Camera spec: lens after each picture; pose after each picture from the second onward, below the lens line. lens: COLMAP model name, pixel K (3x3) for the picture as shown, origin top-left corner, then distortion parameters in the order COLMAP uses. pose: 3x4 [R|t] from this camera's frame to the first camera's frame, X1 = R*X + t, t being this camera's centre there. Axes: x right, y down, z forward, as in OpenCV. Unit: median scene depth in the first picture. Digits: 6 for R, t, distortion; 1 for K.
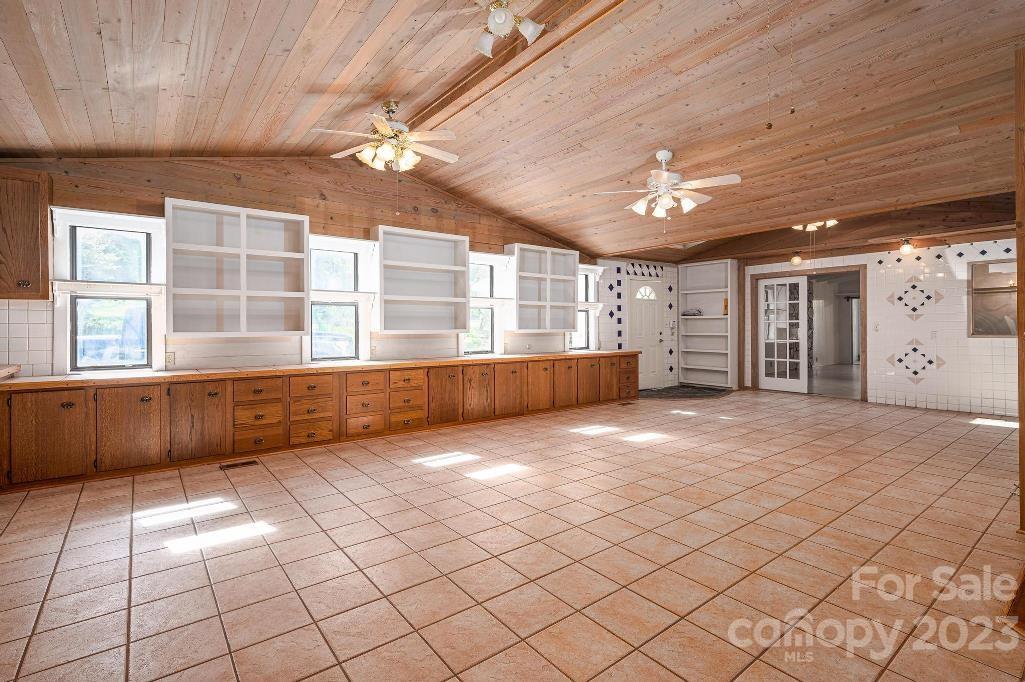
lens RADIAL K [[479.2, 0, 511.1], [0, 479.2, 330.4], [0, 0, 1]] dist [-0.000356, -0.000121]
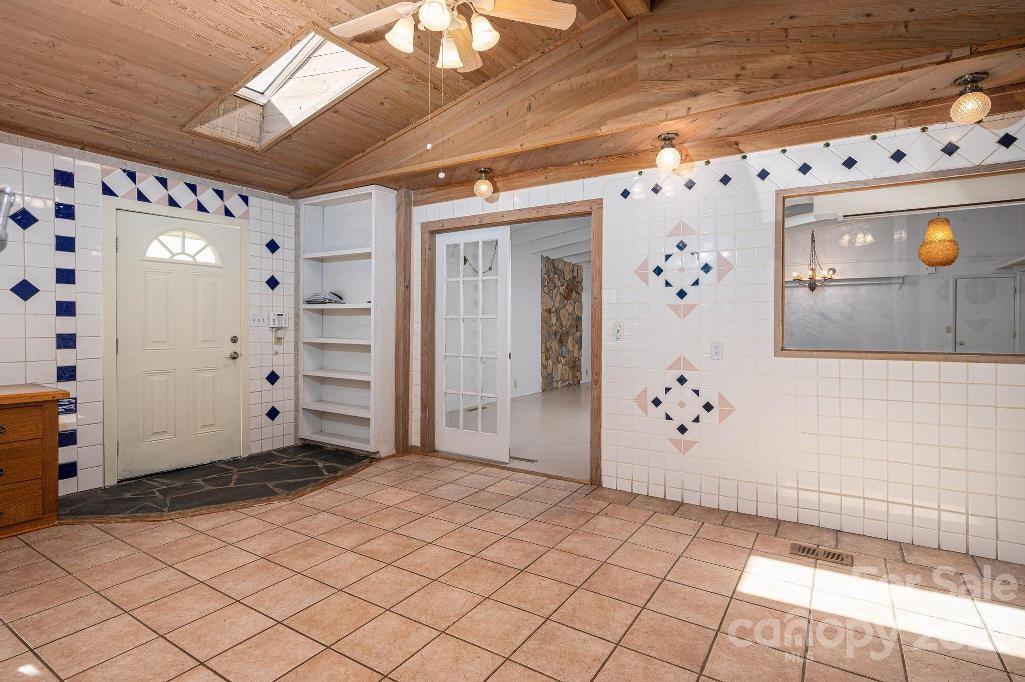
lens RADIAL K [[514.9, 0, 513.1], [0, 514.9, 329.4], [0, 0, 1]] dist [0.015296, -0.000007]
pose [[0.941549, 0.007999, 0.336782, 0.425792], [-0.008495, 0.999964, -0.000002, -0.006204], [-0.336770, -0.002859, 0.941583, 0.477969]]
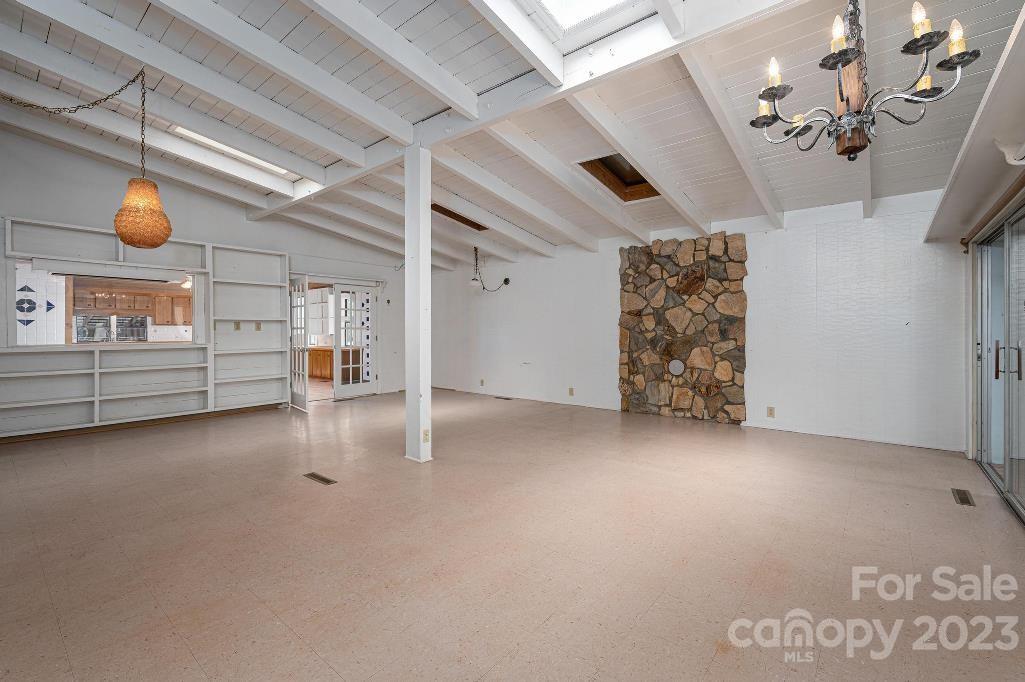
lens RADIAL K [[449.2, 0, 513.4], [0, 449.2, 334.0], [0, 0, 1]] dist [0.000706, -0.000010]
pose [[0.220443, 0.013058, -0.975312, 1.586420], [-0.001443, 0.999914, 0.013061, -0.020978], [0.975399, -0.001471, 0.220443, 1.123542]]
